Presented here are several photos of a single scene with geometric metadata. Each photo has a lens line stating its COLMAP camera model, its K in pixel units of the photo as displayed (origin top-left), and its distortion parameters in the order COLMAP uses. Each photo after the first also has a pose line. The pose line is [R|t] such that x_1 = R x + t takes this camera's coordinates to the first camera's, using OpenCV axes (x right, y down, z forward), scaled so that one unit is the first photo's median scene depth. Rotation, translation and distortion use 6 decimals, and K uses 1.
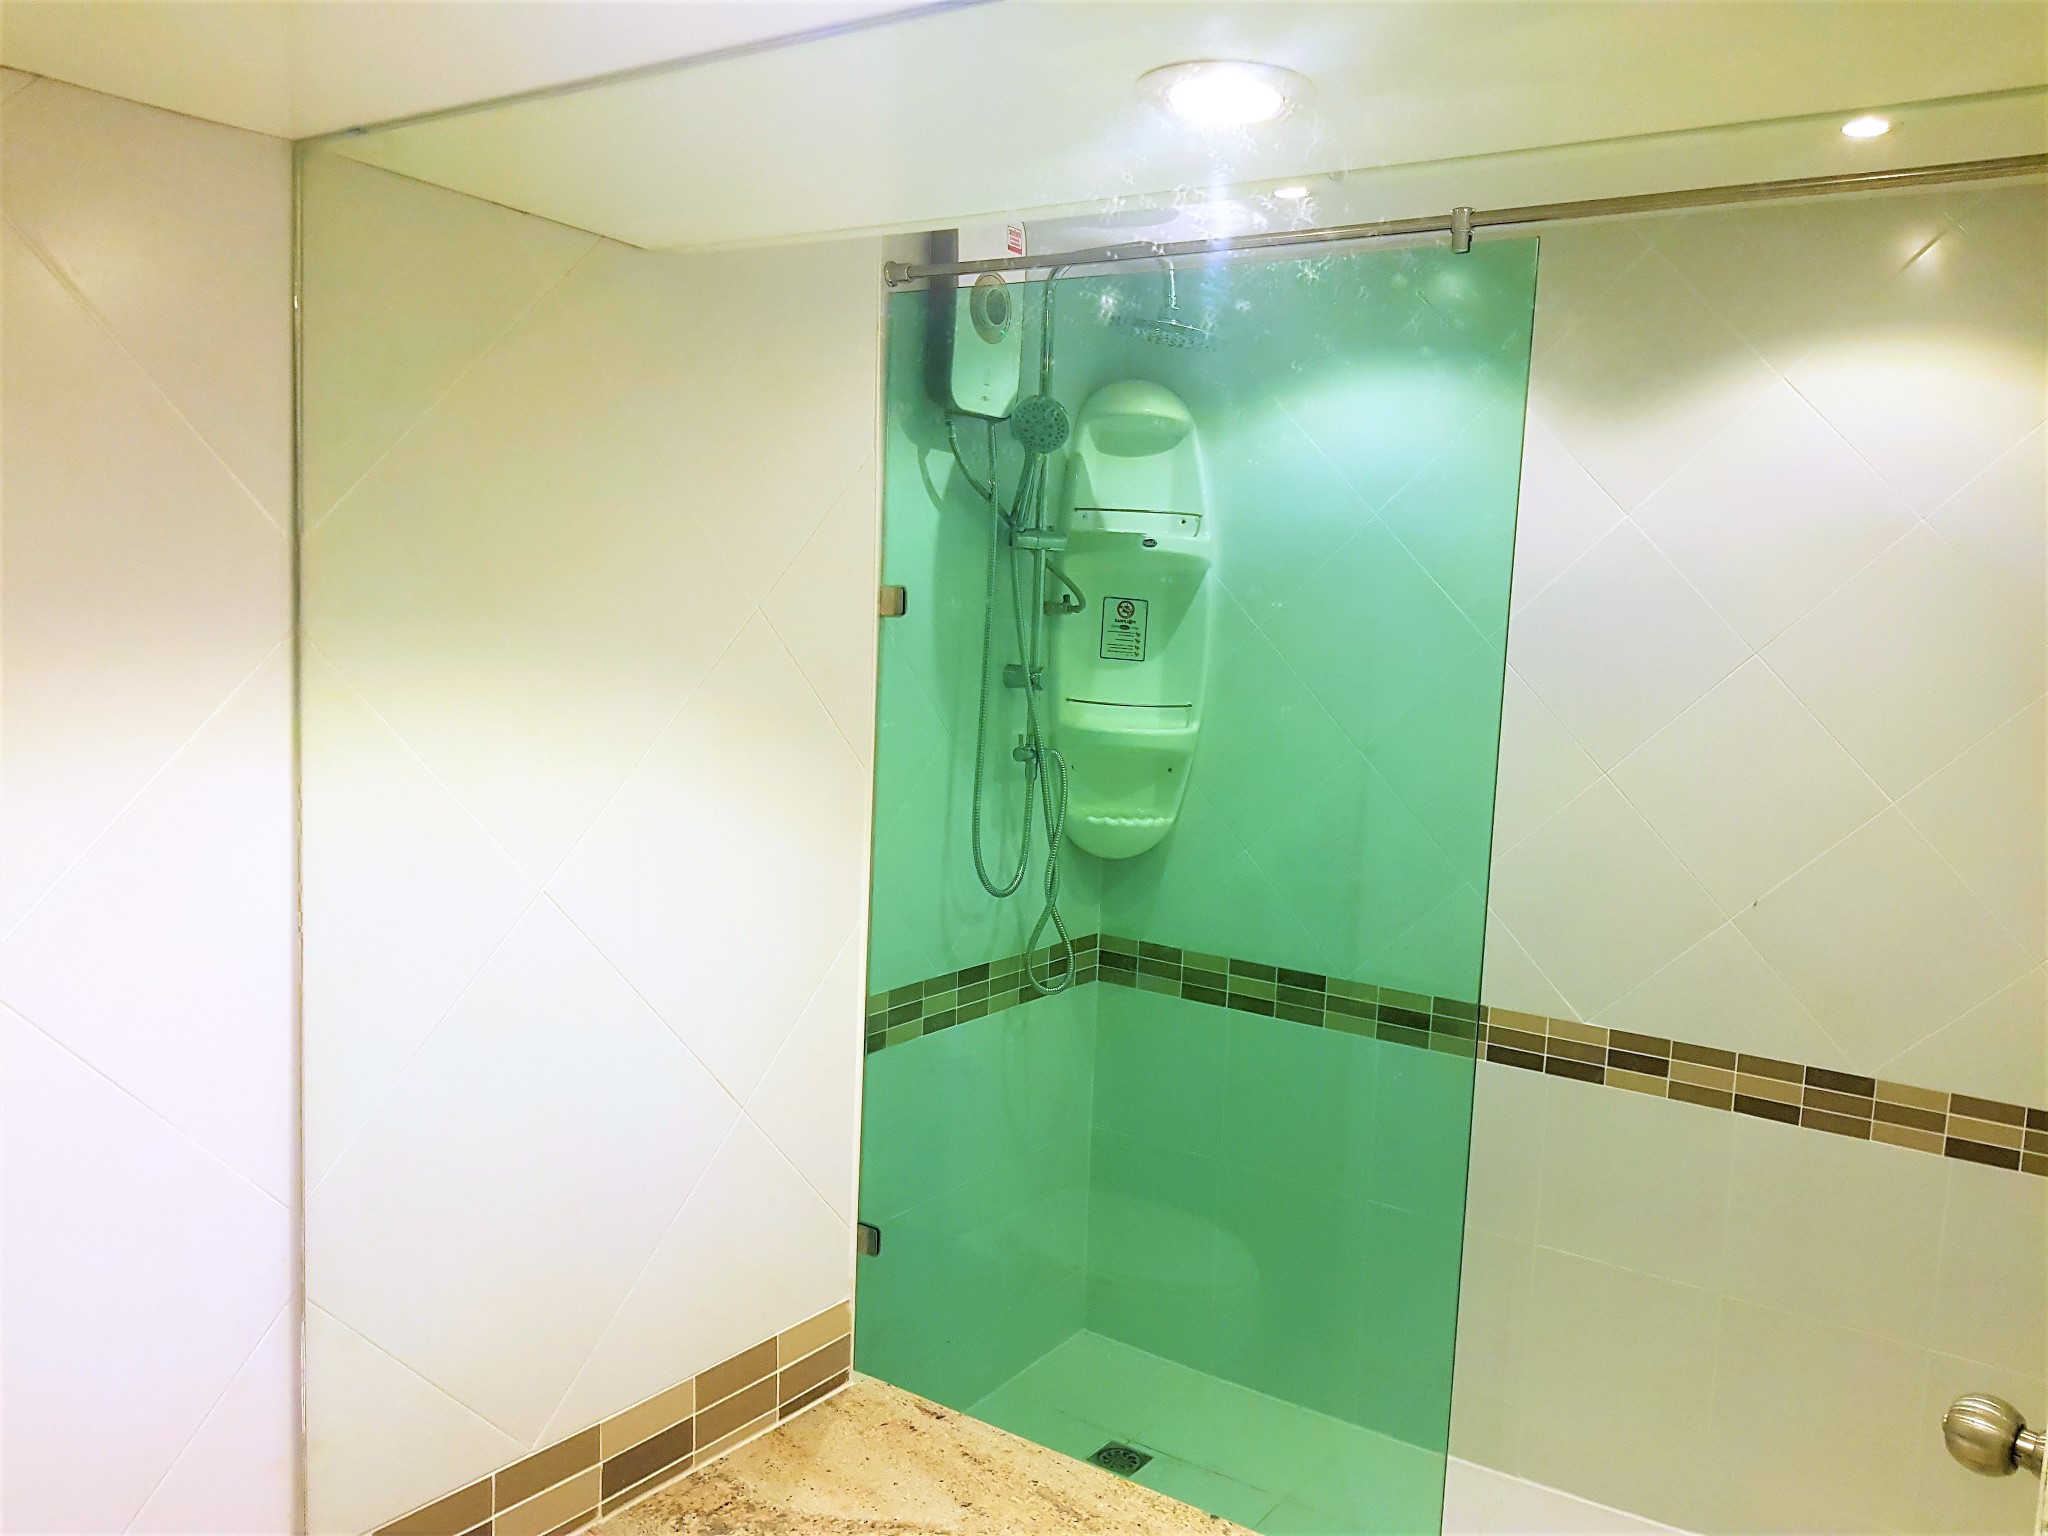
lens RADIAL K [[1602.8, 0, 1038.8], [0, 1602.8, 755.1], [0, 0, 1]] dist [0.044195, -0.076844]
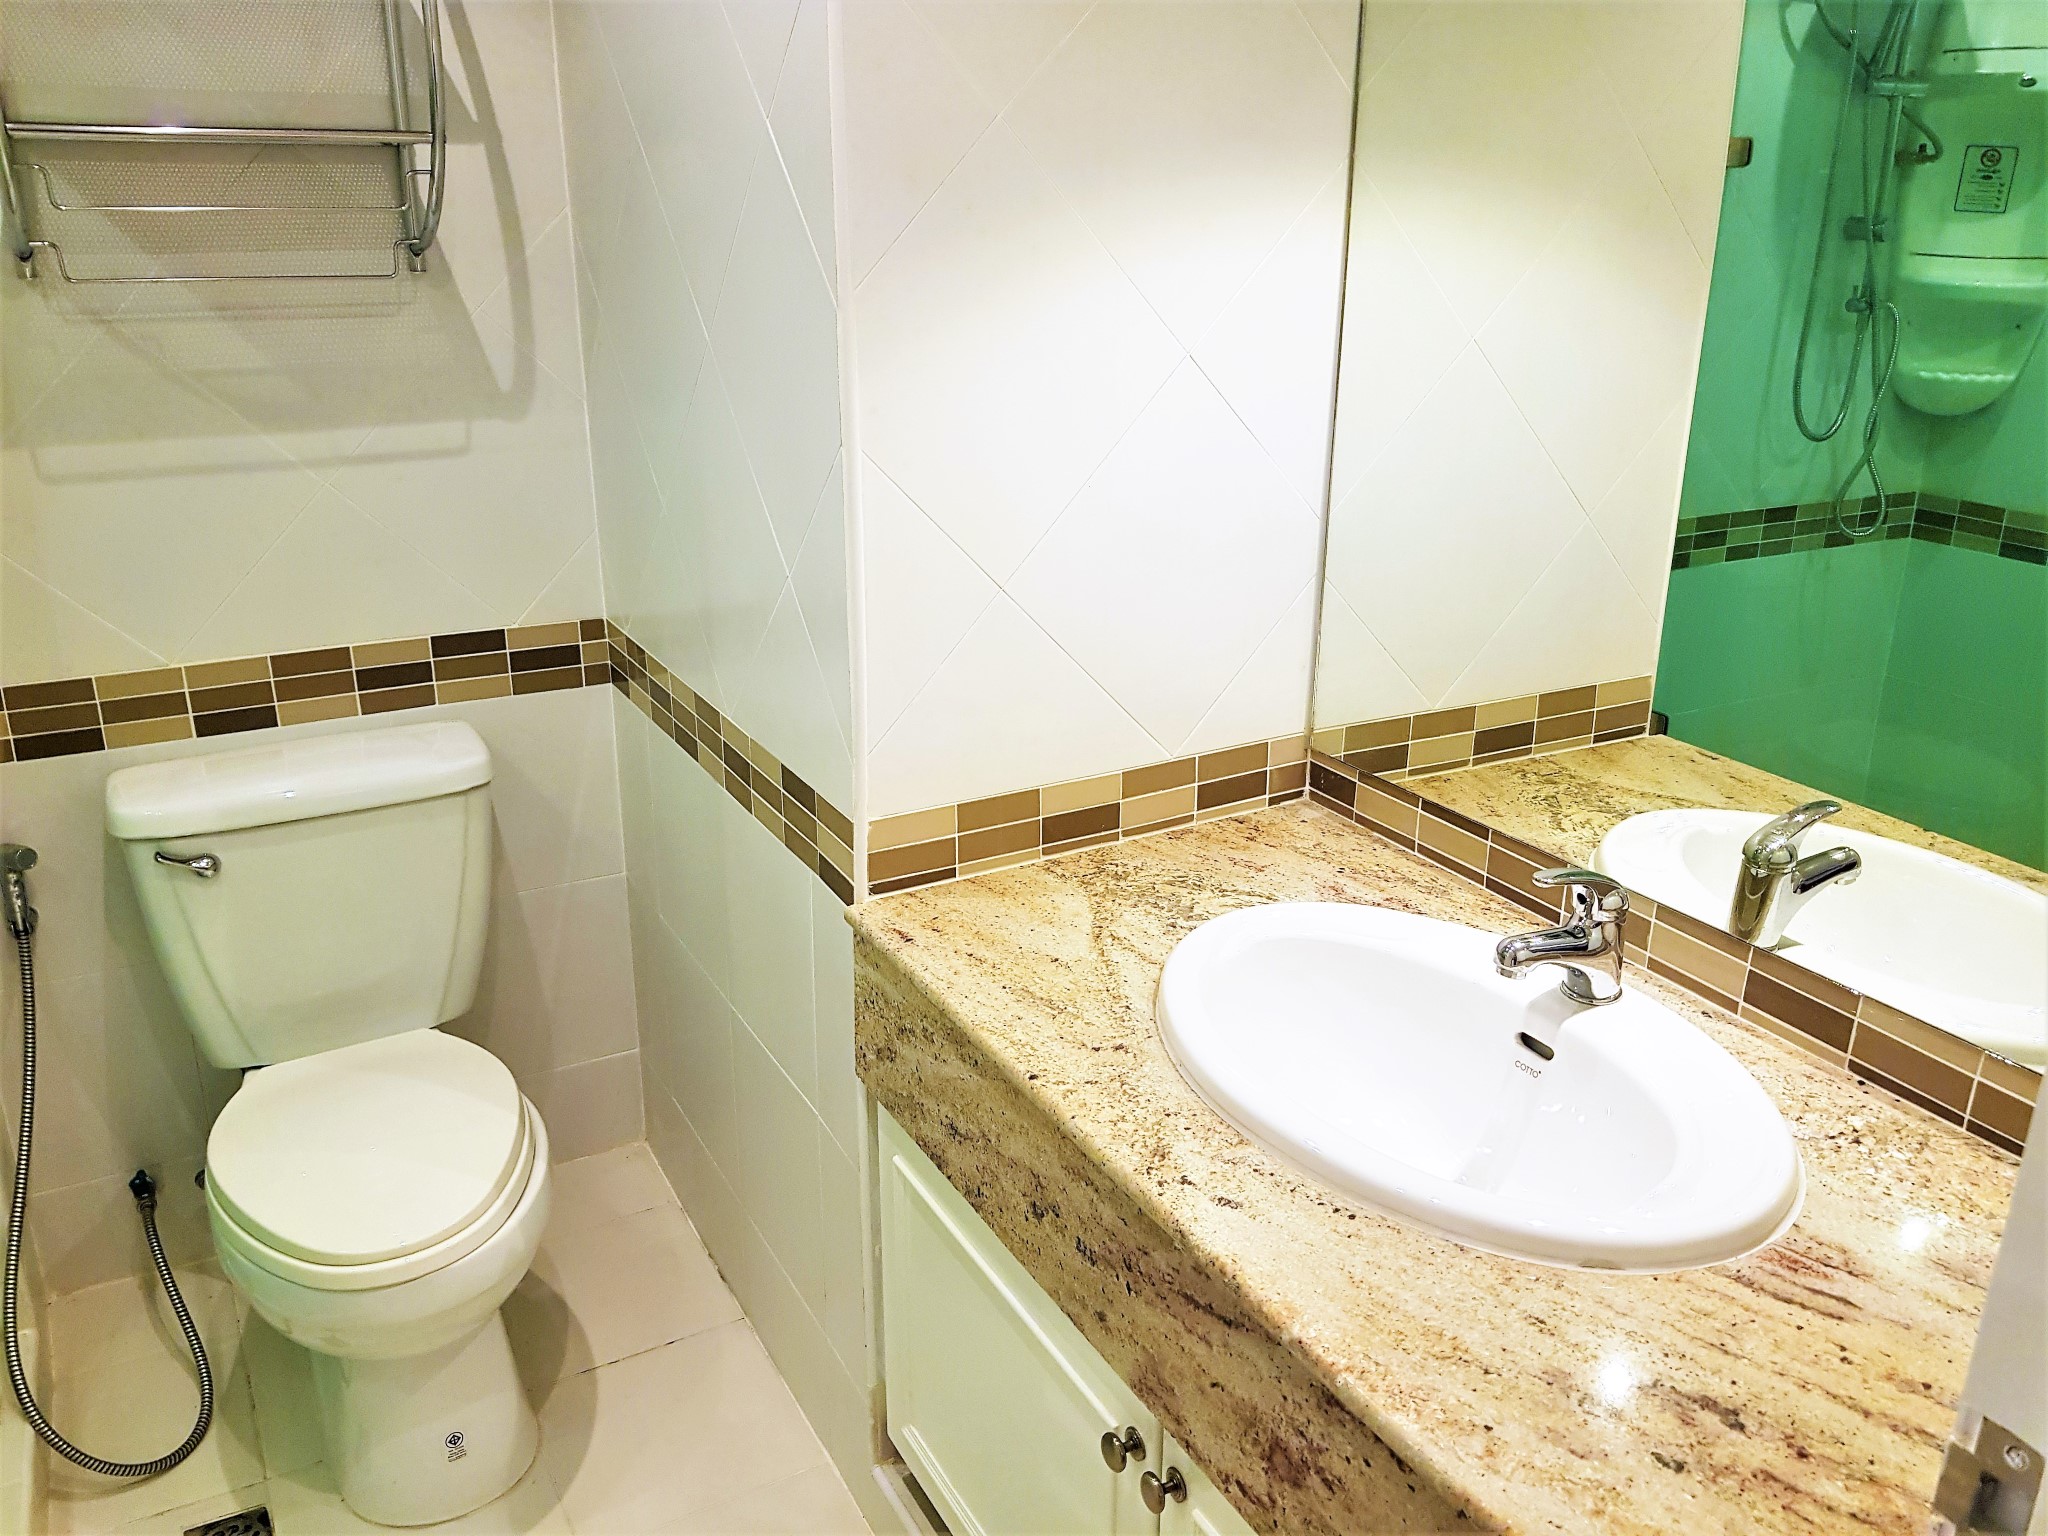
lens RADIAL K [[1602.8, 0, 1022.2], [0, 1602.8, 770.4], [0, 0, 1]] dist [0.044195, -0.076844]
pose [[0.884883, 0.115904, -0.451164, 0.018496], [-0.005865, 0.971245, 0.238010, 0.047038], [0.465777, -0.207965, 0.860118, -0.227425]]
